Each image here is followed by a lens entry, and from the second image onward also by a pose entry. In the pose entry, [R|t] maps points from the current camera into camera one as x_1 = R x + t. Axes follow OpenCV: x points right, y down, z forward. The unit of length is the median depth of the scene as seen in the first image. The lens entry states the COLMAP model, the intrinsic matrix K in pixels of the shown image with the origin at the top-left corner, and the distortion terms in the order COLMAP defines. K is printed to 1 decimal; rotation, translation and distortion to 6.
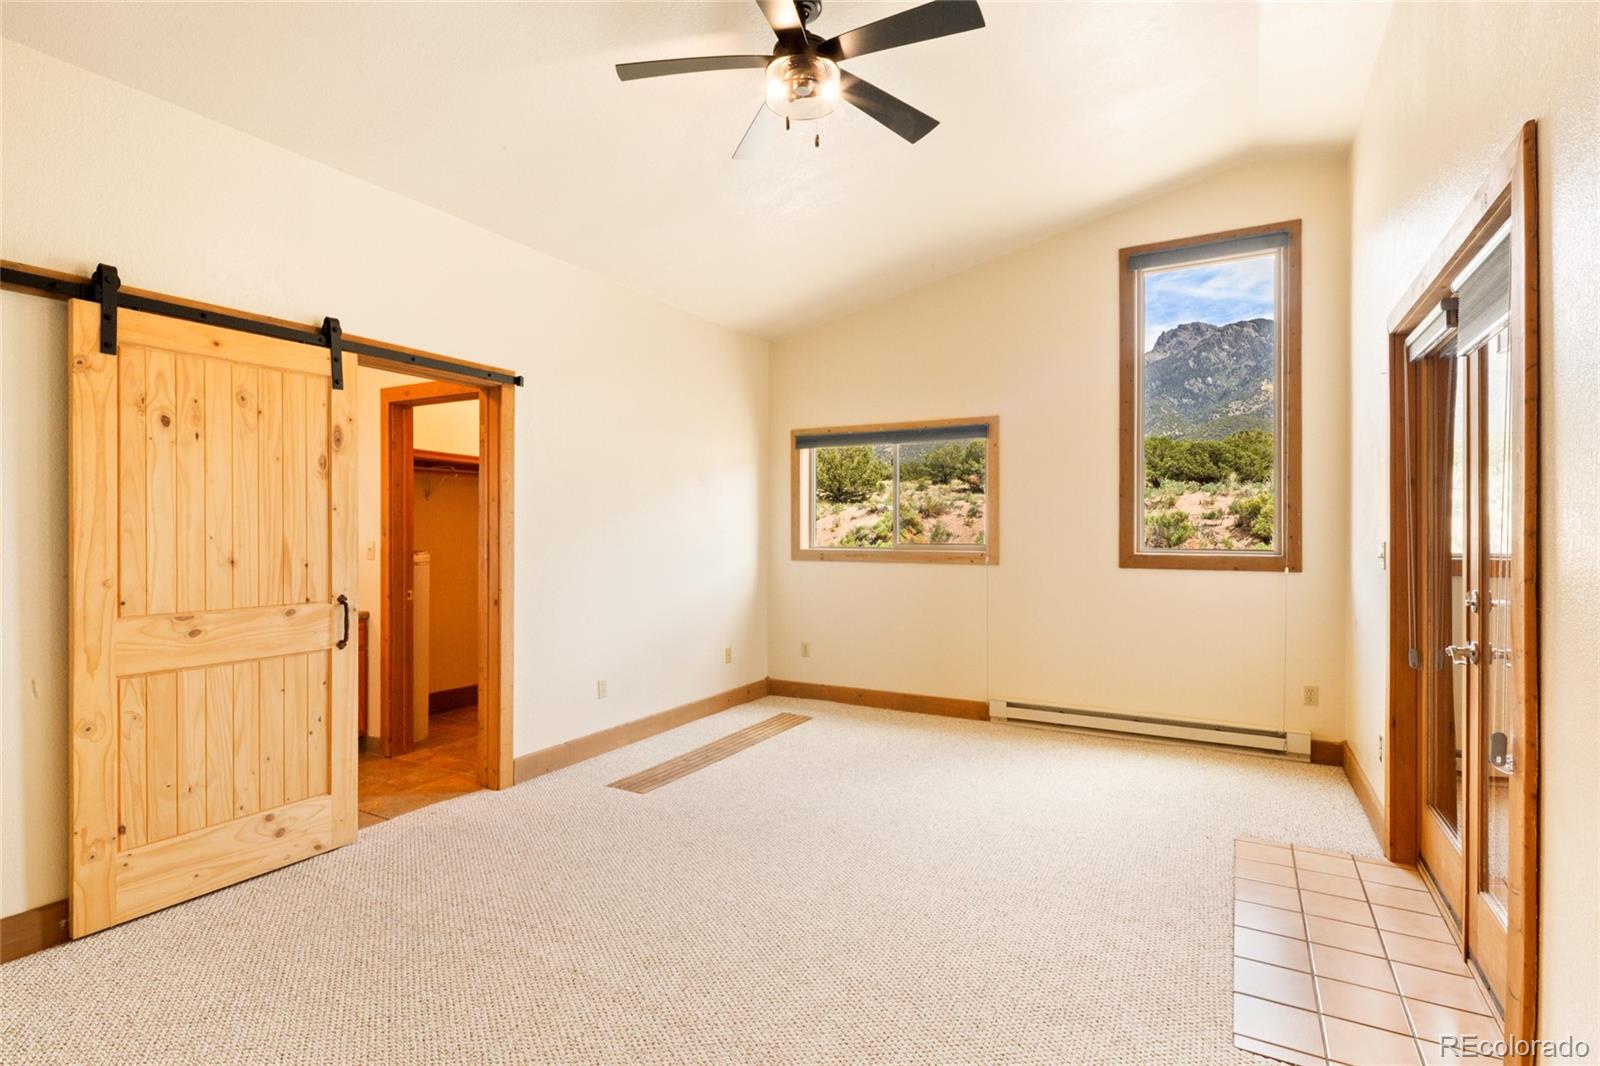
lens RADIAL K [[799.8, 0, 789.5], [0, 799.8, 535.3], [0, 0, 1]] dist [0.006660, -0.005004]
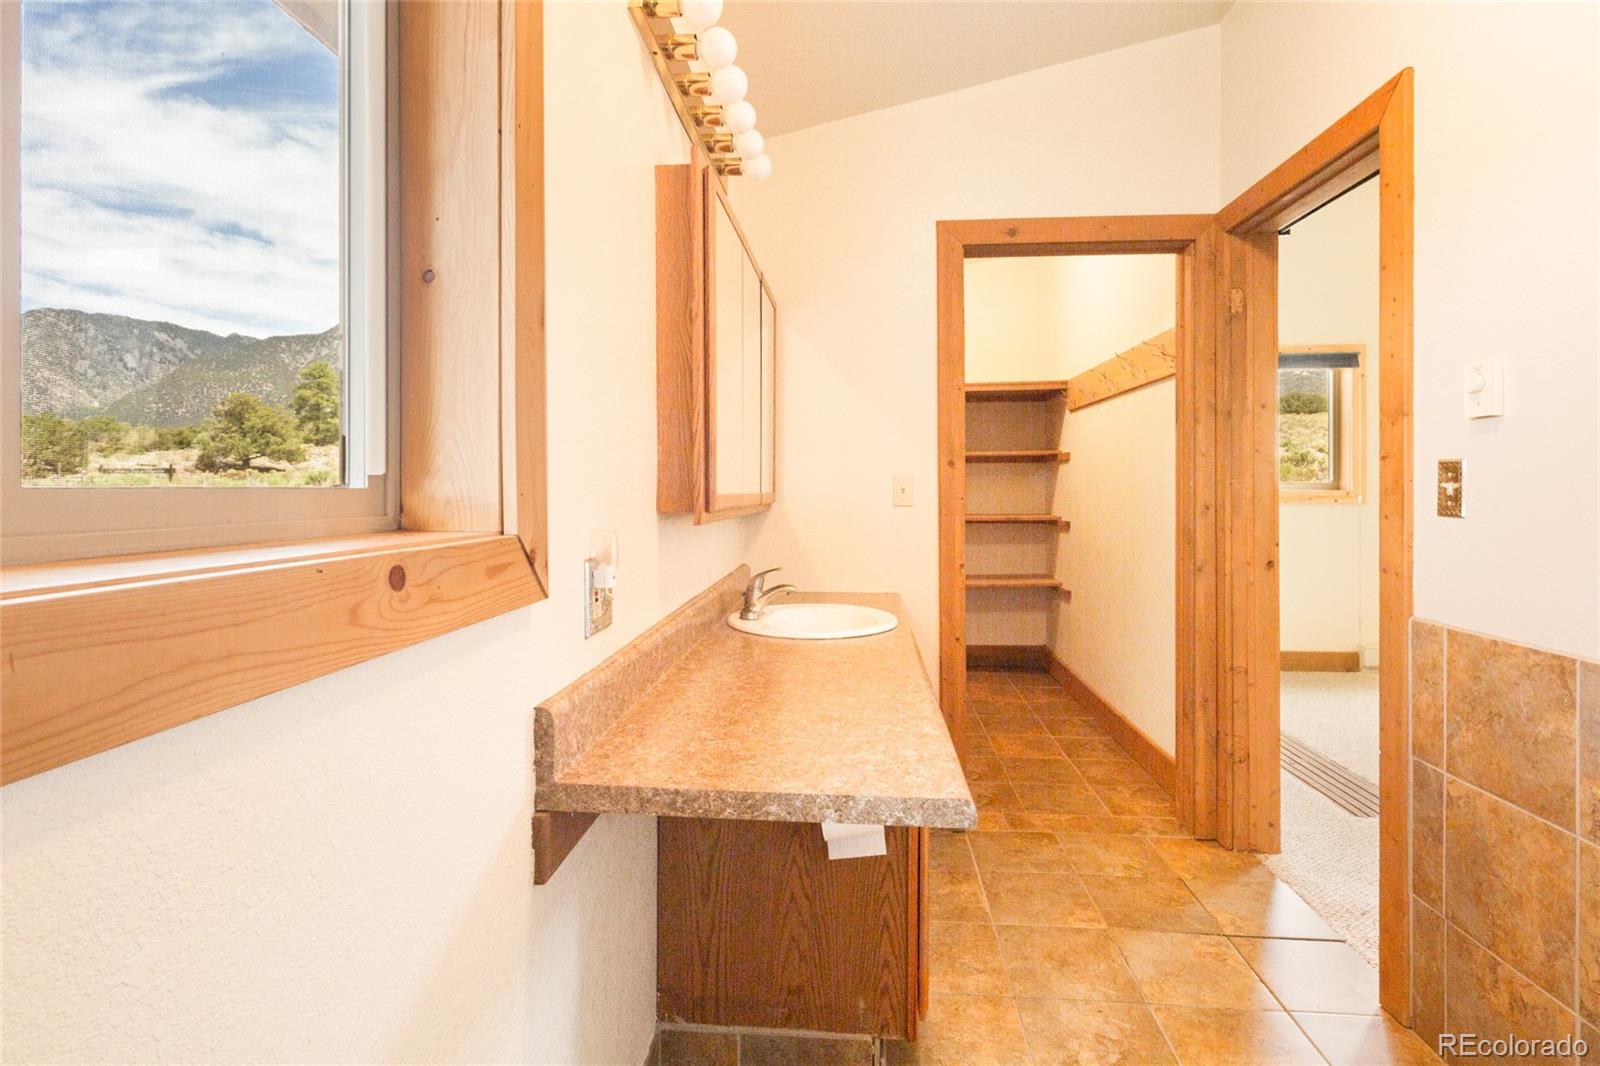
lens RADIAL K [[799.8, 0, 795.0], [0, 799.8, 492.0], [0, 0, 1]] dist [0.006660, -0.005004]
pose [[0.909534, -0.008916, 0.415535, -0.728775], [0.008904, 0.999958, 0.001966, 0.015483], [-0.415535, 0.001912, 0.909575, 0.422578]]
